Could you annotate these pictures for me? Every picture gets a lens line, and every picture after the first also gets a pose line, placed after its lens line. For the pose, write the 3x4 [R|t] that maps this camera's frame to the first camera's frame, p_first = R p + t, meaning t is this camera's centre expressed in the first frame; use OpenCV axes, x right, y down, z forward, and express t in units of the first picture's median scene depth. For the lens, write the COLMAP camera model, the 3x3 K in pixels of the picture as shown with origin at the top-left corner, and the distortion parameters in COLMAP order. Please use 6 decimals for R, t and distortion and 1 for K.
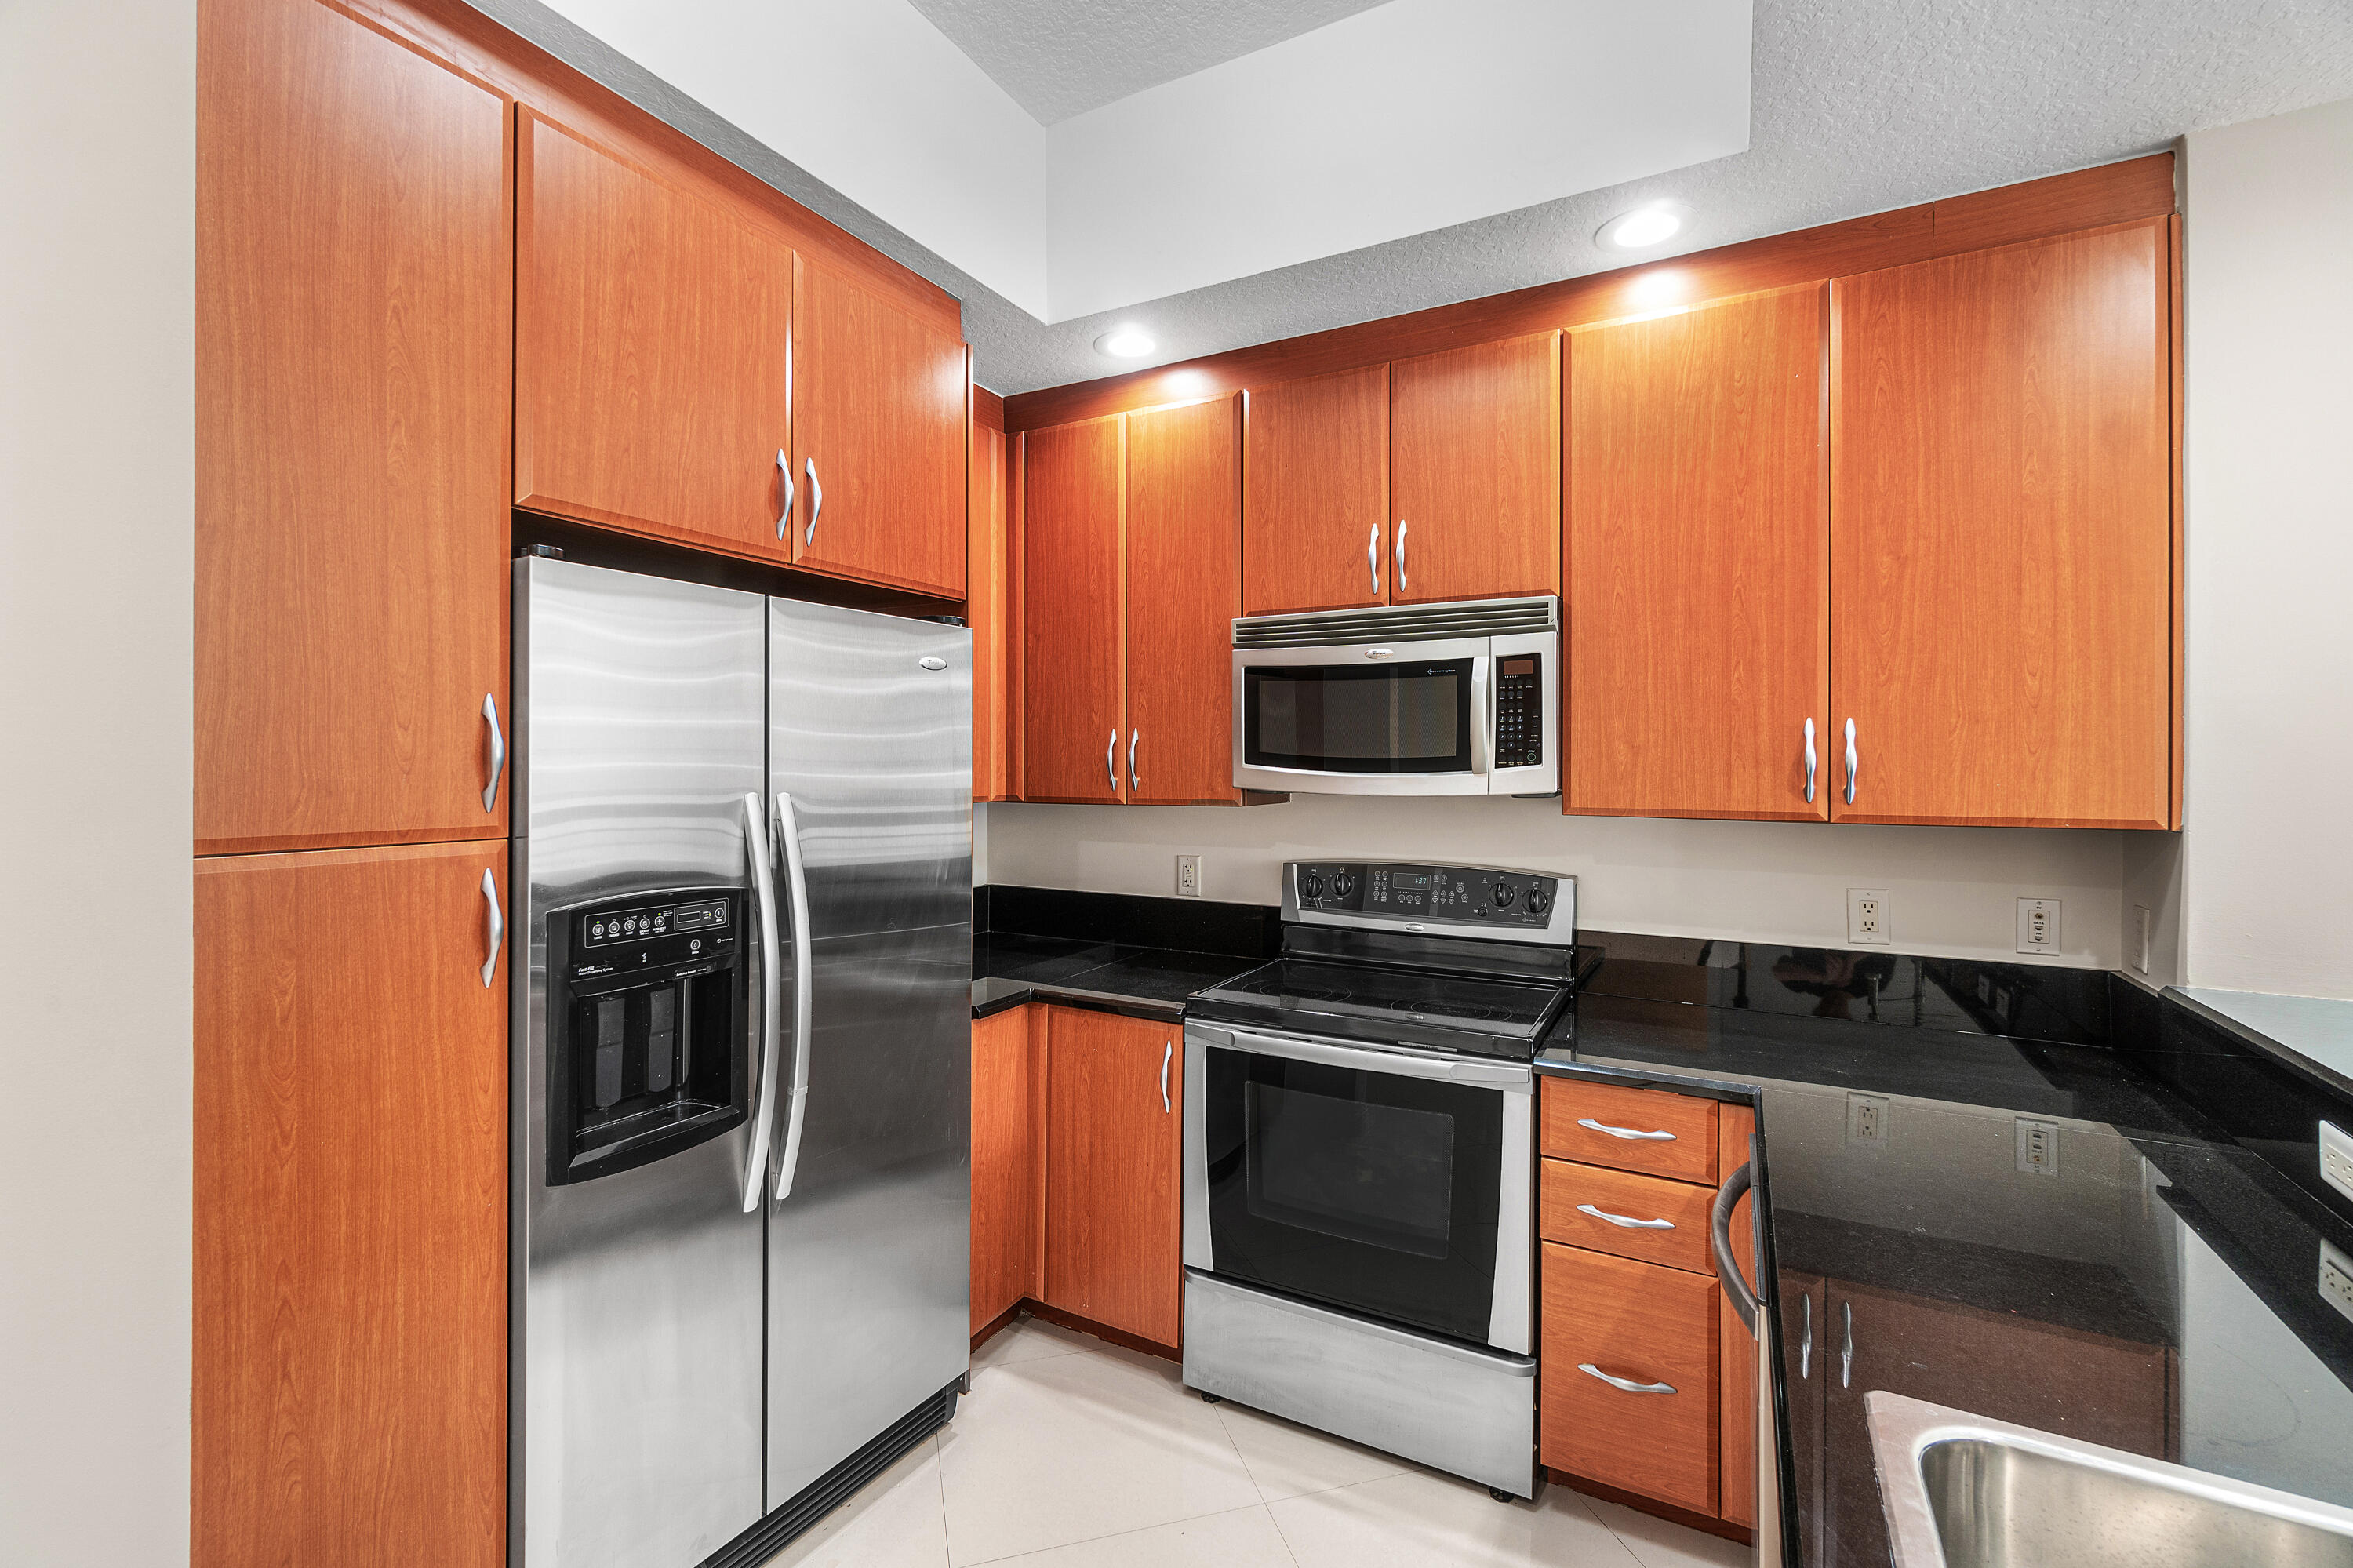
lens RADIAL K [[1025.7, 0, 1163.8], [0, 1025.7, 763.0], [0, 0, 1]] dist [-0.005516, 0.002537]
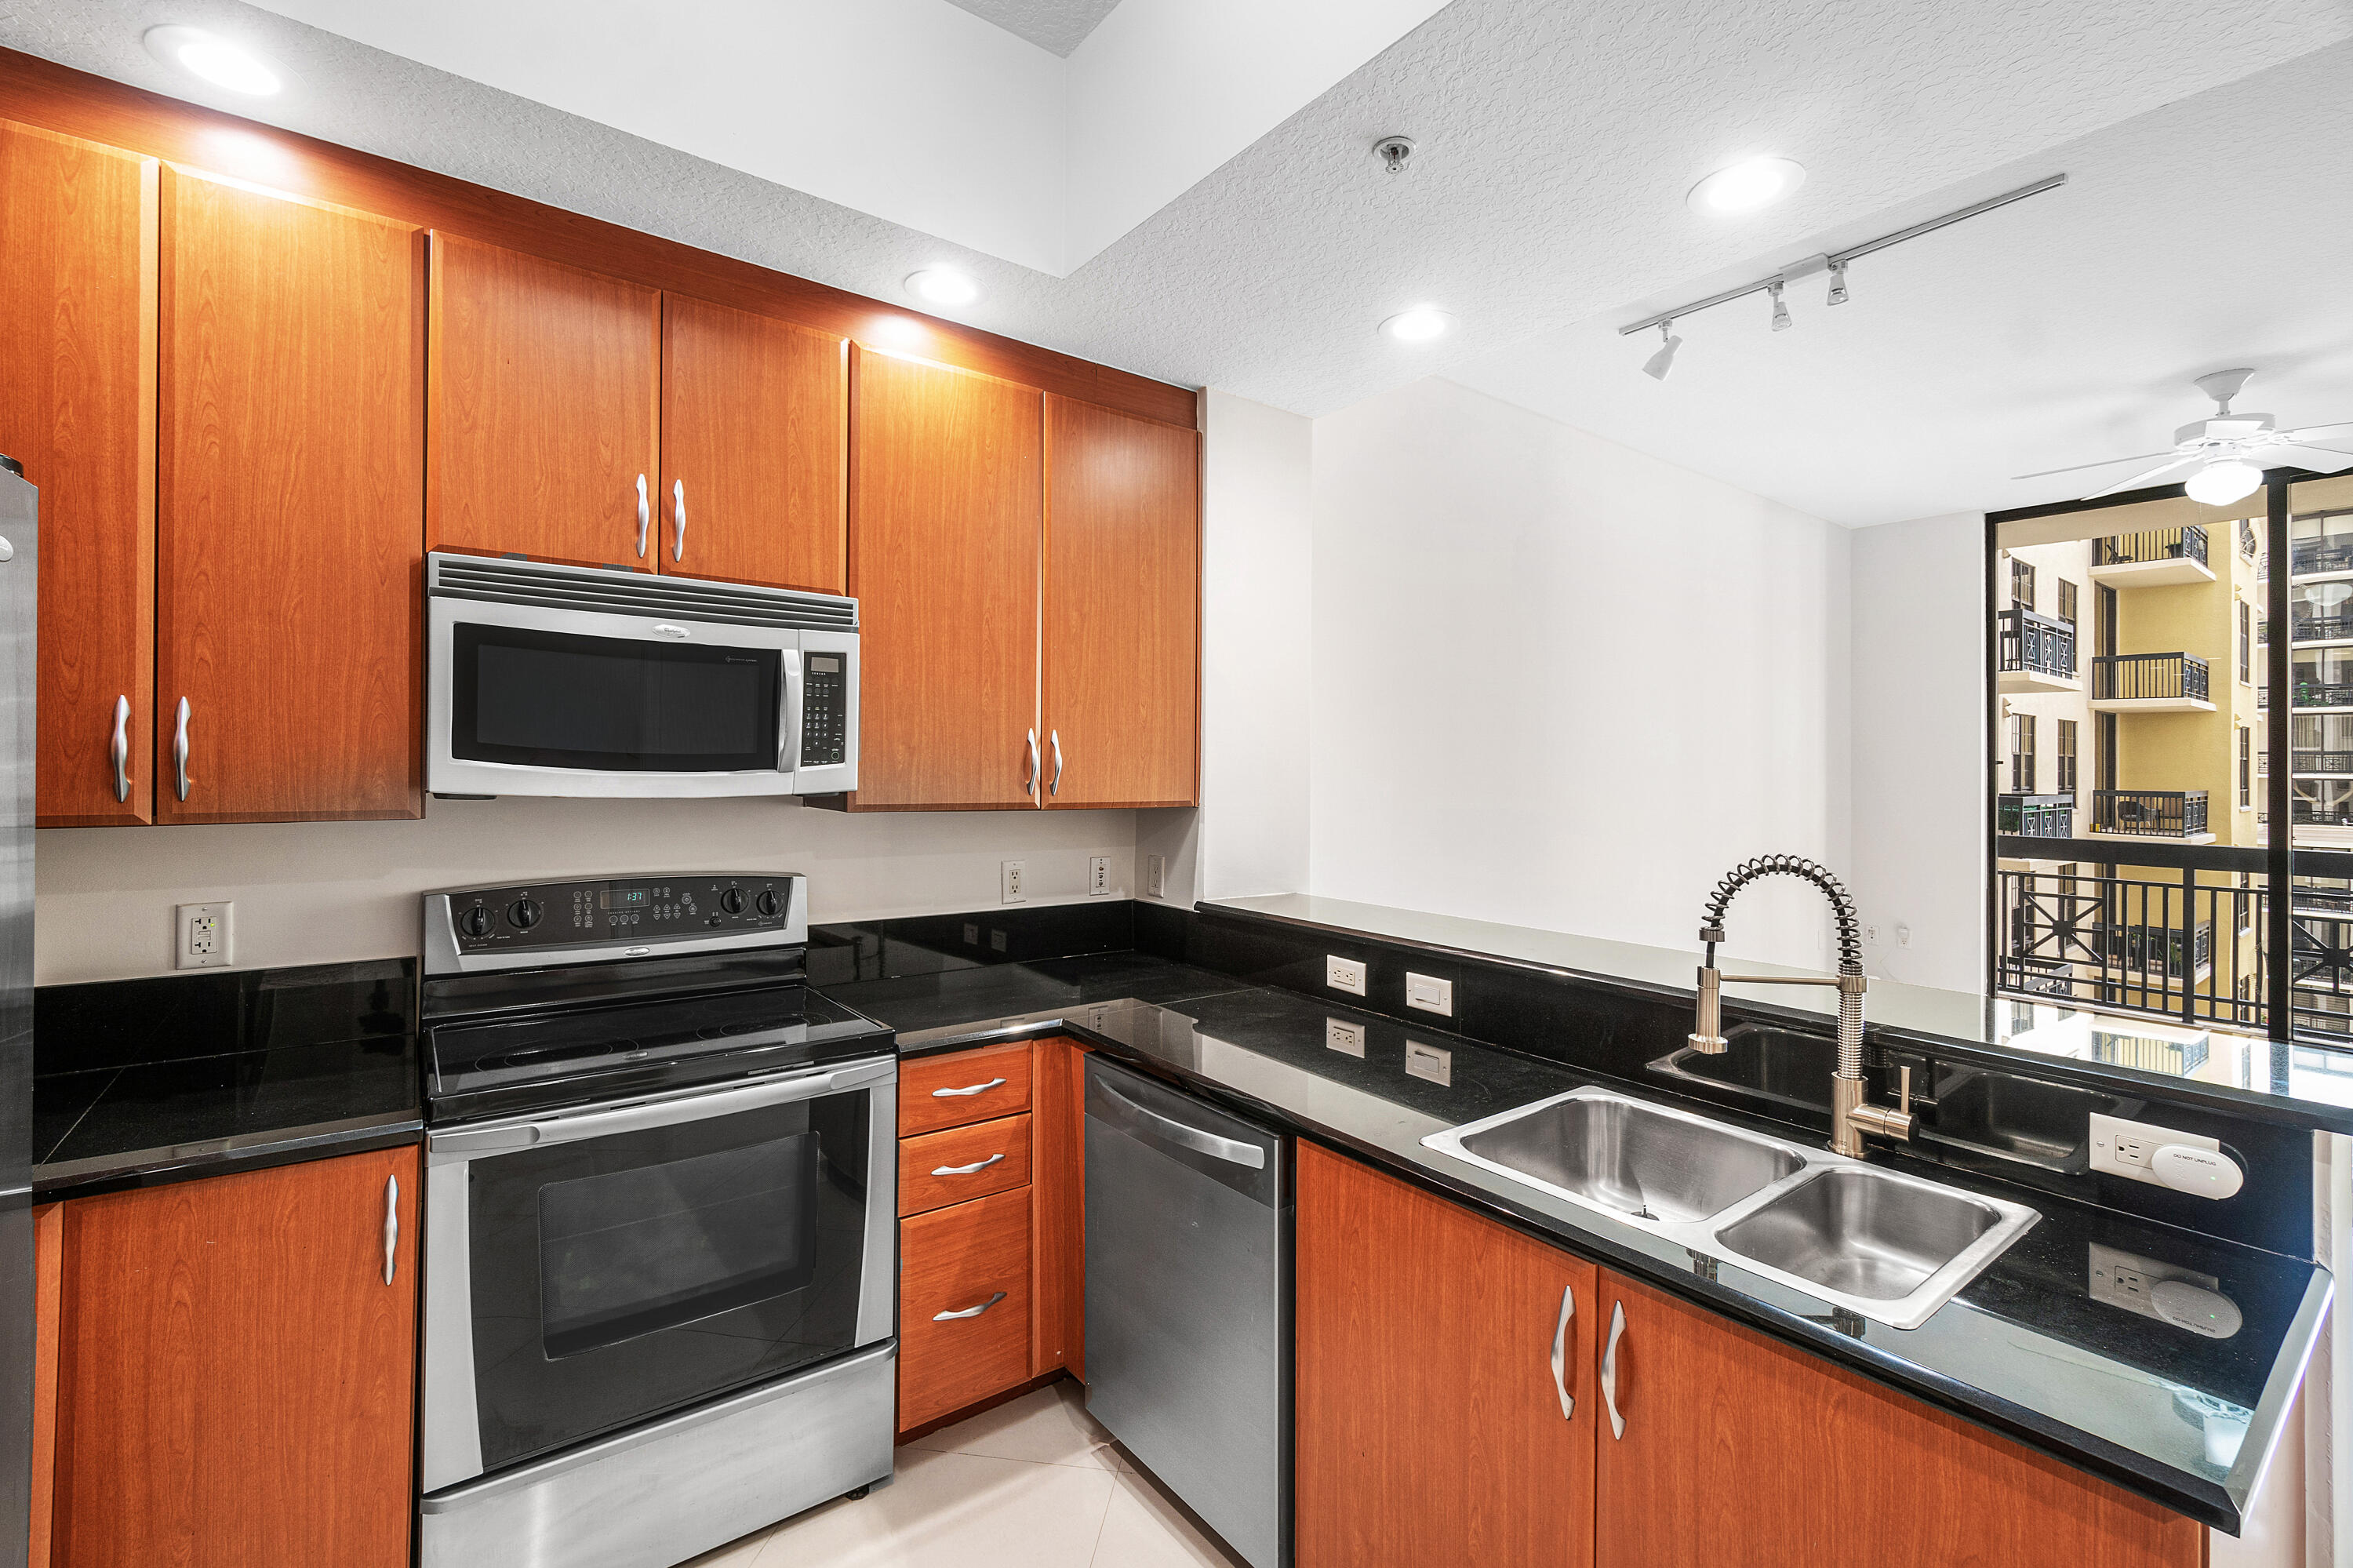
lens RADIAL K [[1025.7, 0, 1181.7], [0, 1025.7, 763.7], [0, 0, 1]] dist [-0.005516, 0.002537]
pose [[0.409860, 0.005496, 0.912132, -0.437748], [-0.011750, 0.999931, -0.000745, -0.001442], [-0.912073, -0.010413, 0.409896, 0.292628]]
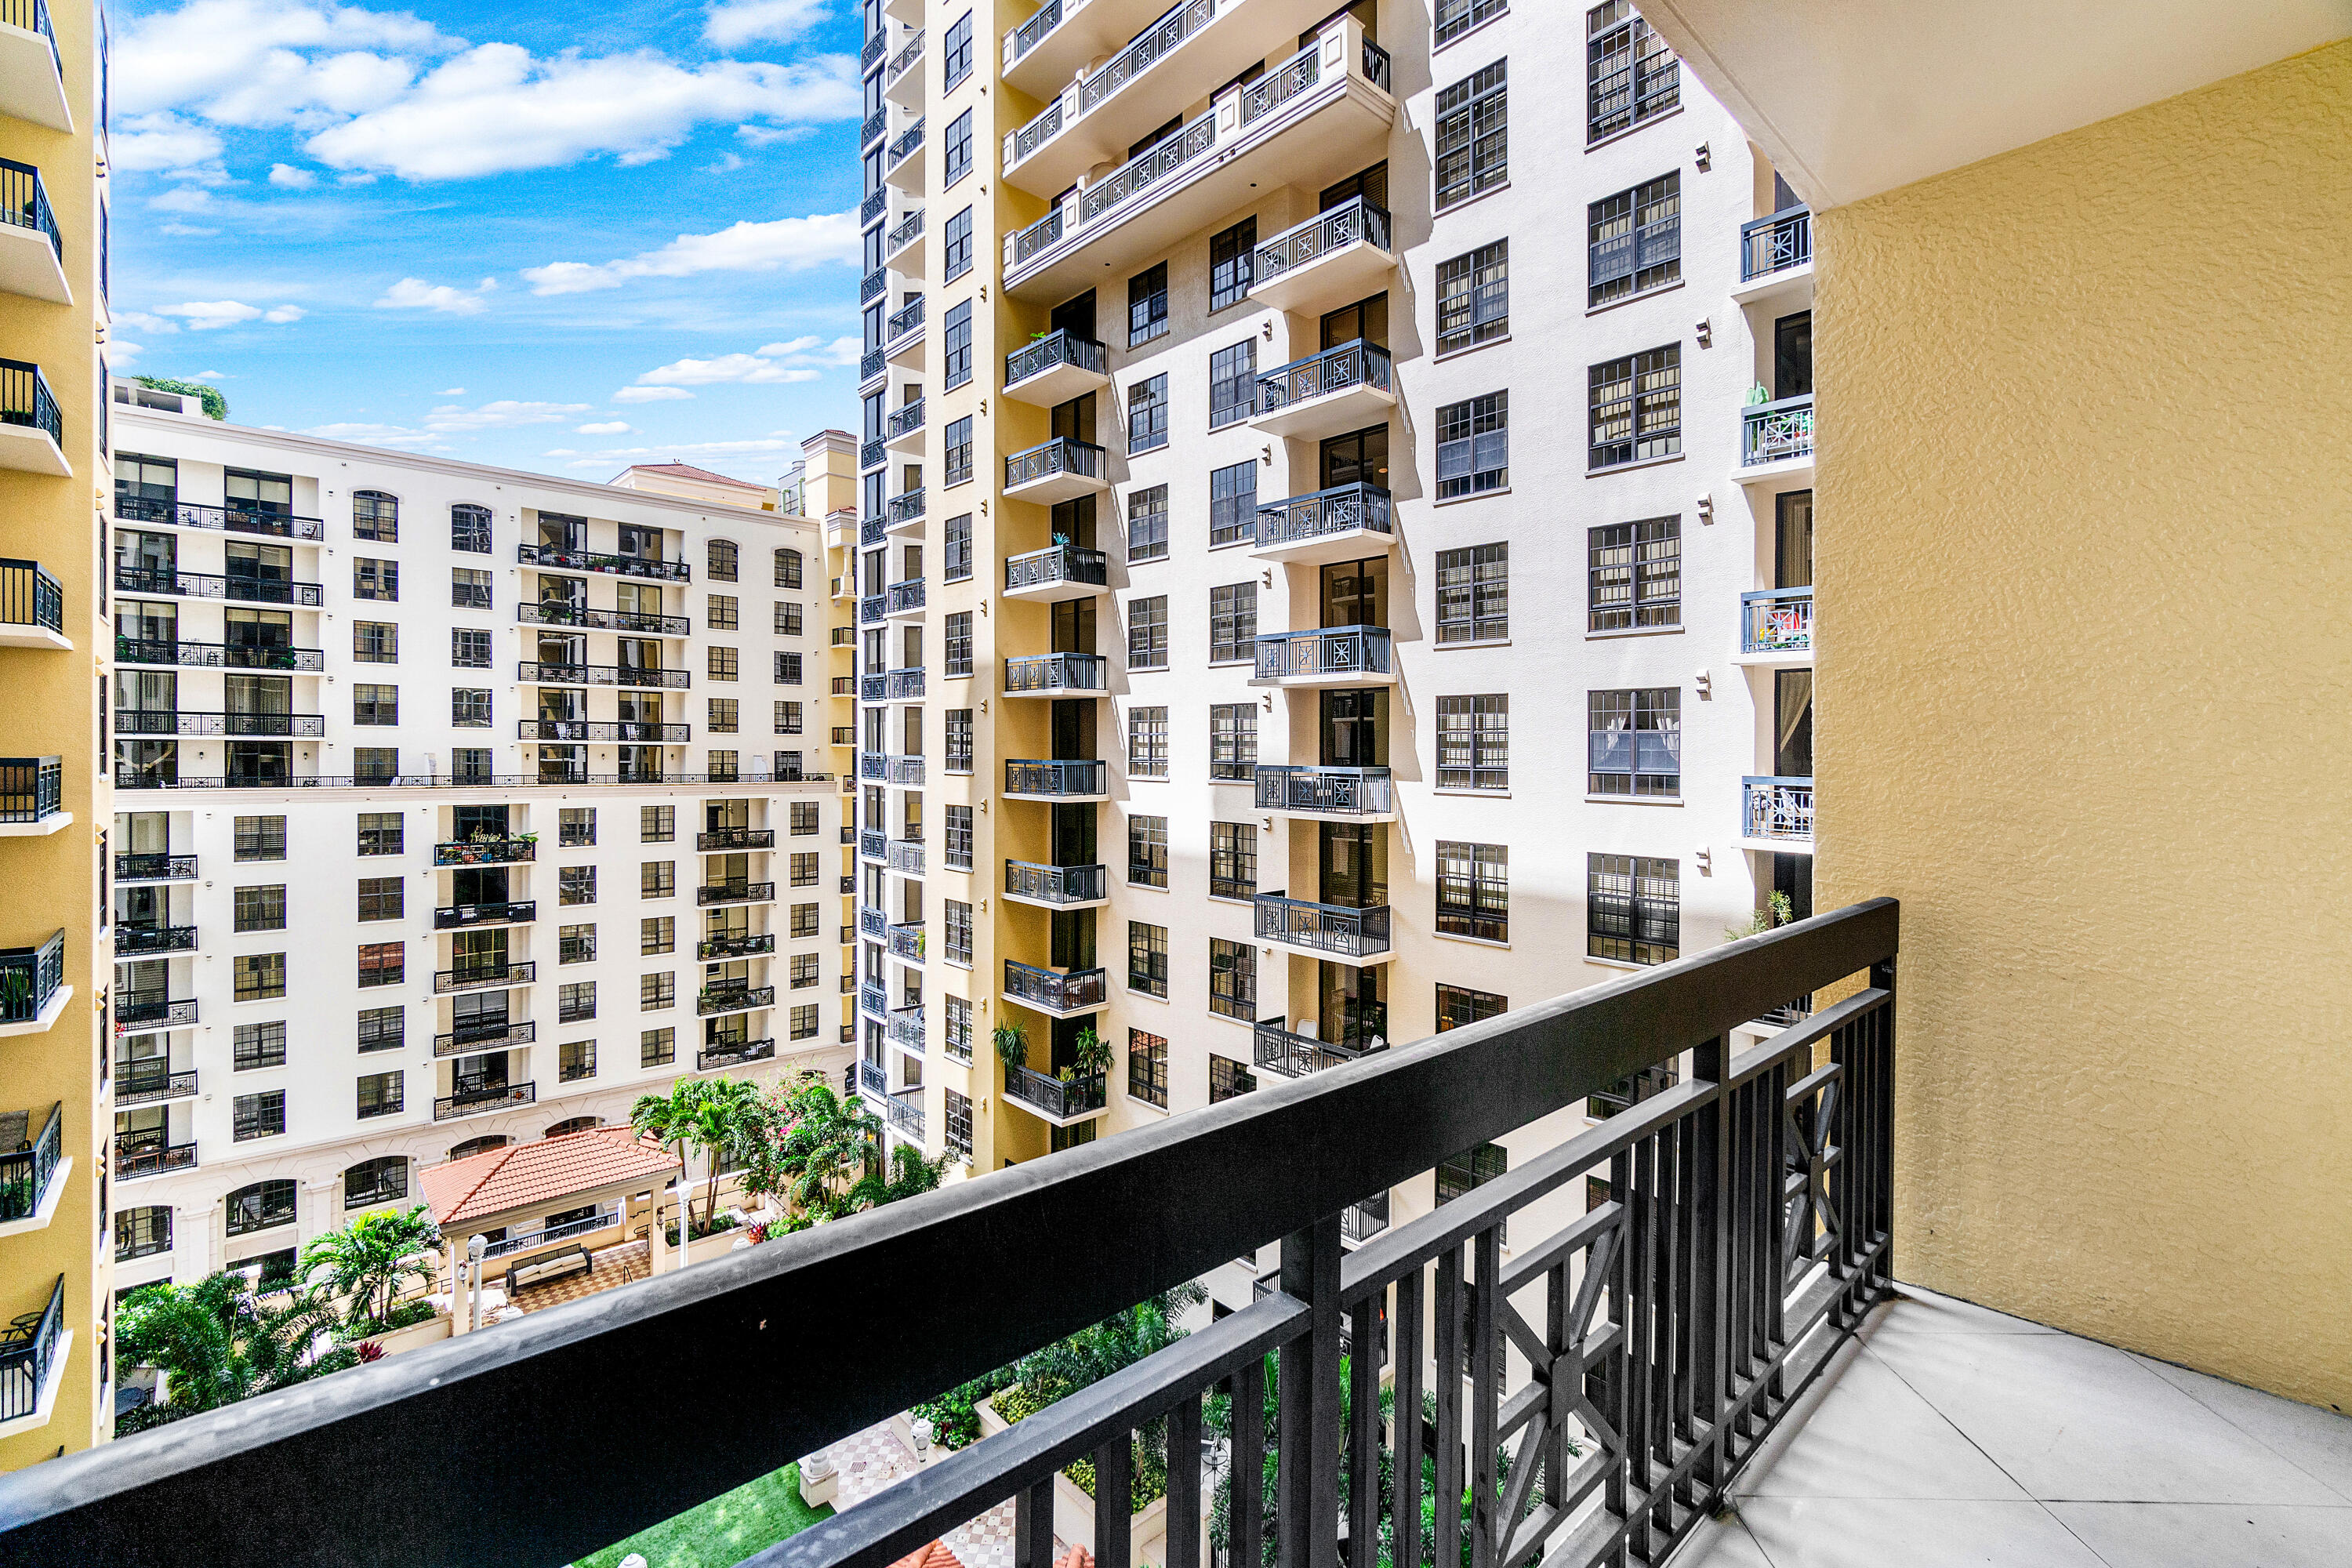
lens RADIAL K [[1025.2, 0, 1180.1], [0, 1025.2, 750.9], [0, 0, 1]] dist [-0.005516, 0.002537]
pose [[-0.943853, -0.010918, 0.330184, 3.304010], [-0.012122, 0.999925, -0.001589, 0.016975], [-0.330142, -0.005503, -0.943915, -0.586599]]
